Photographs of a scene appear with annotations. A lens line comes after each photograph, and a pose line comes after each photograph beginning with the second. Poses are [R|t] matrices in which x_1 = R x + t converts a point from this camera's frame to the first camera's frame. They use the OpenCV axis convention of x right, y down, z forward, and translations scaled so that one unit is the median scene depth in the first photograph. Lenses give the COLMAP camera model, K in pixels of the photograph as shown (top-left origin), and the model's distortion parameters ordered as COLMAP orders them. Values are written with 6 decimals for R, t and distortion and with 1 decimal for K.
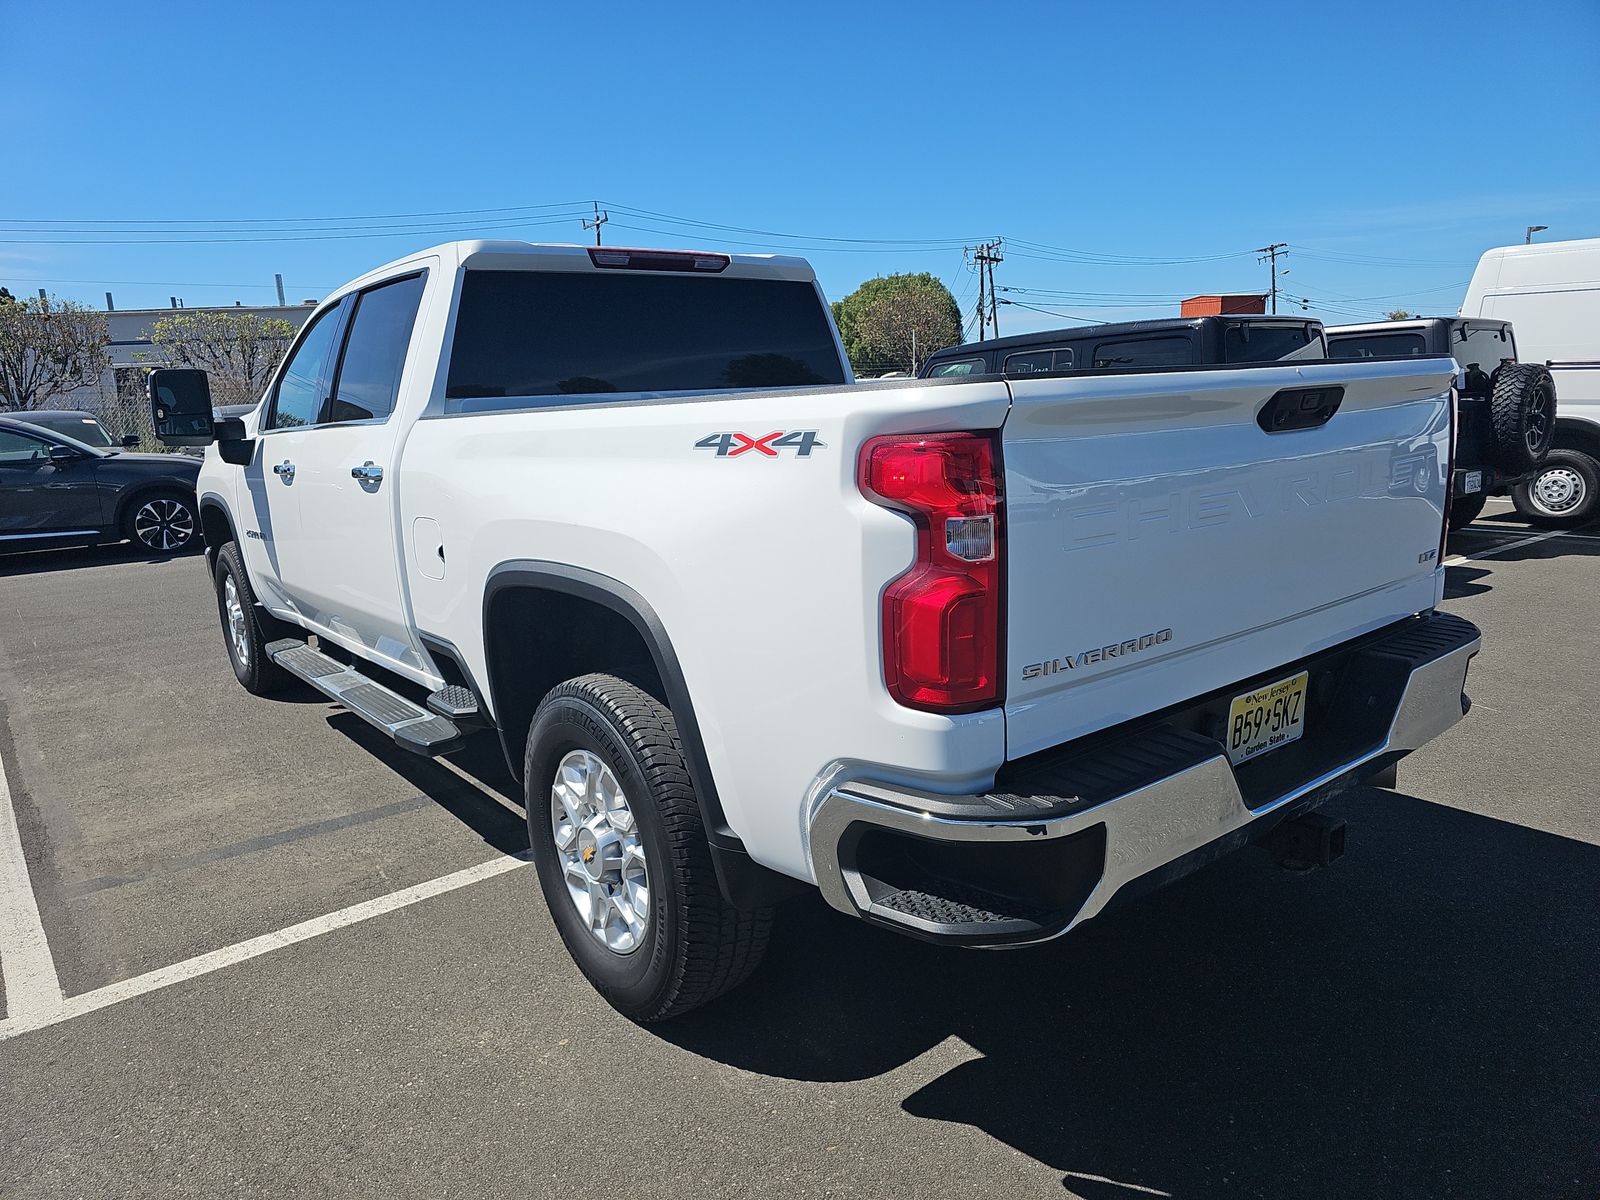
lens RADIAL K [[1083.3, 0, 800.4], [0, 1083.3, 599.1], [0, 0, 1]] dist [0.022895, -0.006932]
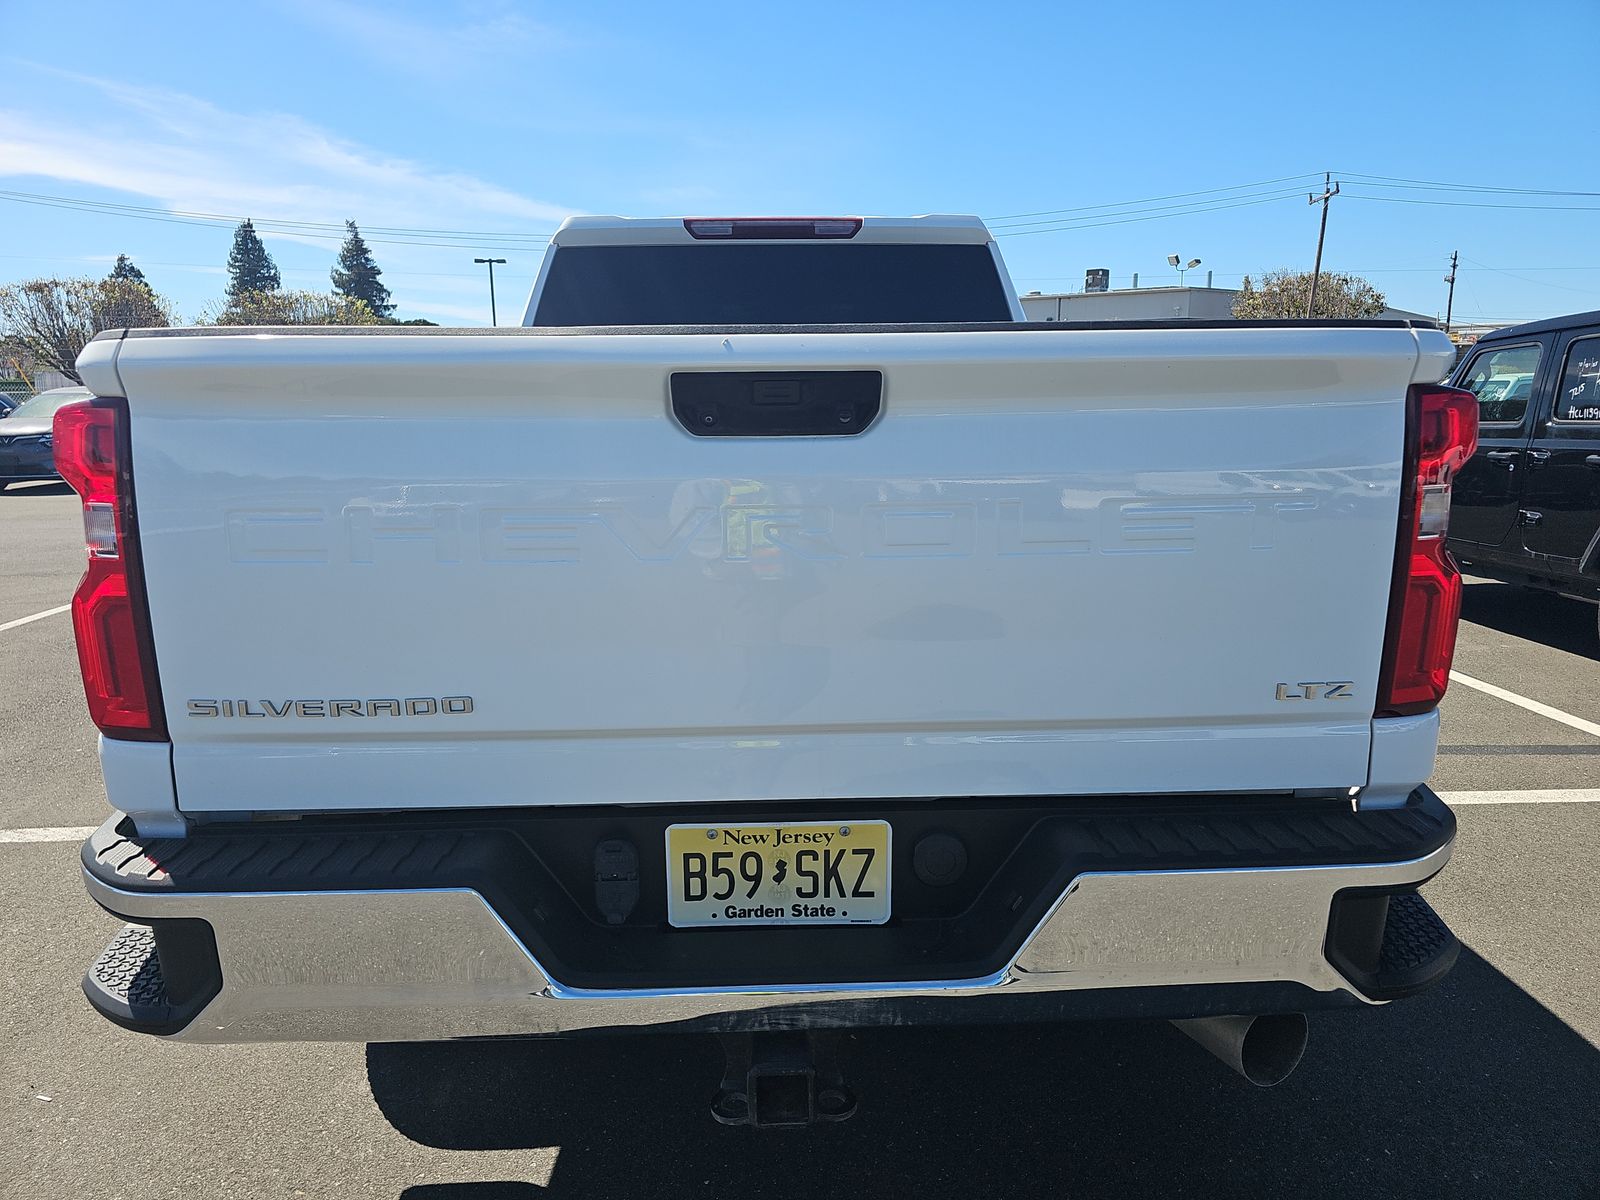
lens RADIAL K [[1083.3, 0, 802.6], [0, 1083.3, 597.7], [0, 0, 1]] dist [0.022895, -0.006932]
pose [[0.797203, 0.143000, -0.586531, 0.774189], [-0.138168, 0.988972, 0.053322, -0.088443], [0.587688, 0.038531, 0.808169, 0.459161]]
